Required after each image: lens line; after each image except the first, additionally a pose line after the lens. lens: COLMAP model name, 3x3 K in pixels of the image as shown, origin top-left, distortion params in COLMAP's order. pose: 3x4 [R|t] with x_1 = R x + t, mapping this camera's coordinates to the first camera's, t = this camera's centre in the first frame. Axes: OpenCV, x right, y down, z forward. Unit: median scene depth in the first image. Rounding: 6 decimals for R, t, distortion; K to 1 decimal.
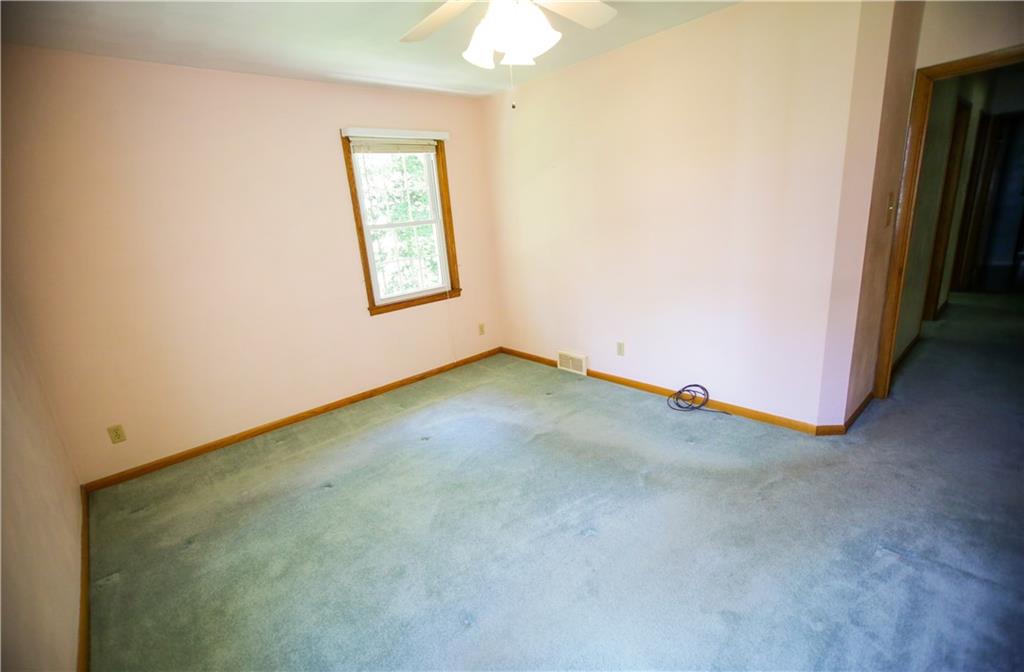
lens RADIAL K [[464.3, 0, 512.0], [0, 464.3, 336.0], [0, 0, 1]] dist [-0.000653, -0.000033]
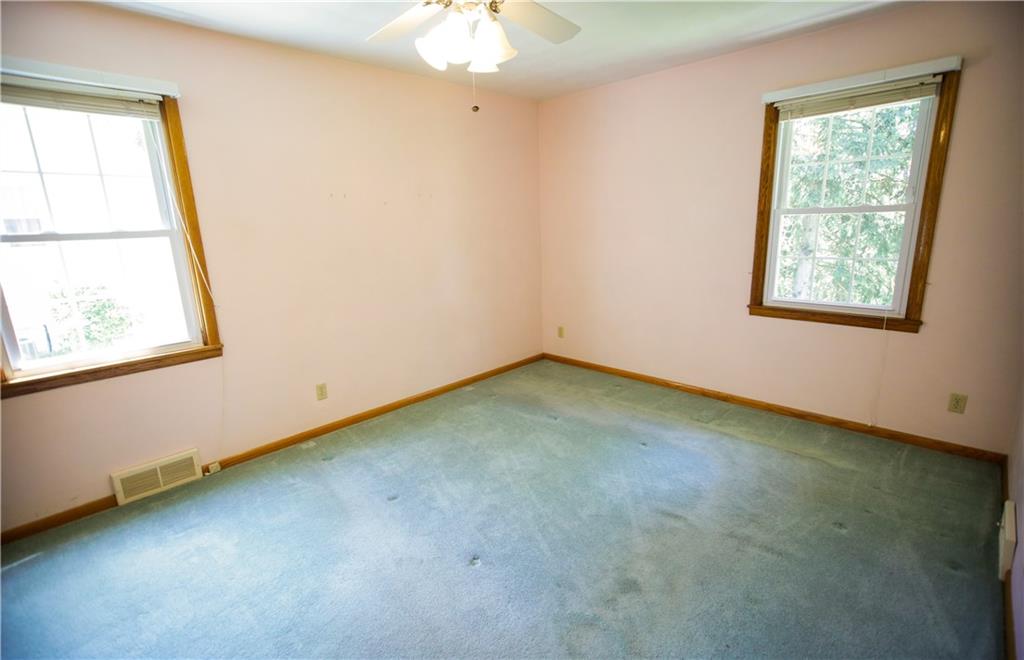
lens RADIAL K [[473.2, 0, 512.0], [0, 473.2, 330.0], [0, 0, 1]] dist [0.000286, 0.000067]
pose [[0.063412, 0.304365, -0.950442, 0.516729], [-0.235772, 0.929969, 0.282079, -0.162852], [0.969737, 0.206200, 0.130732, 0.474401]]
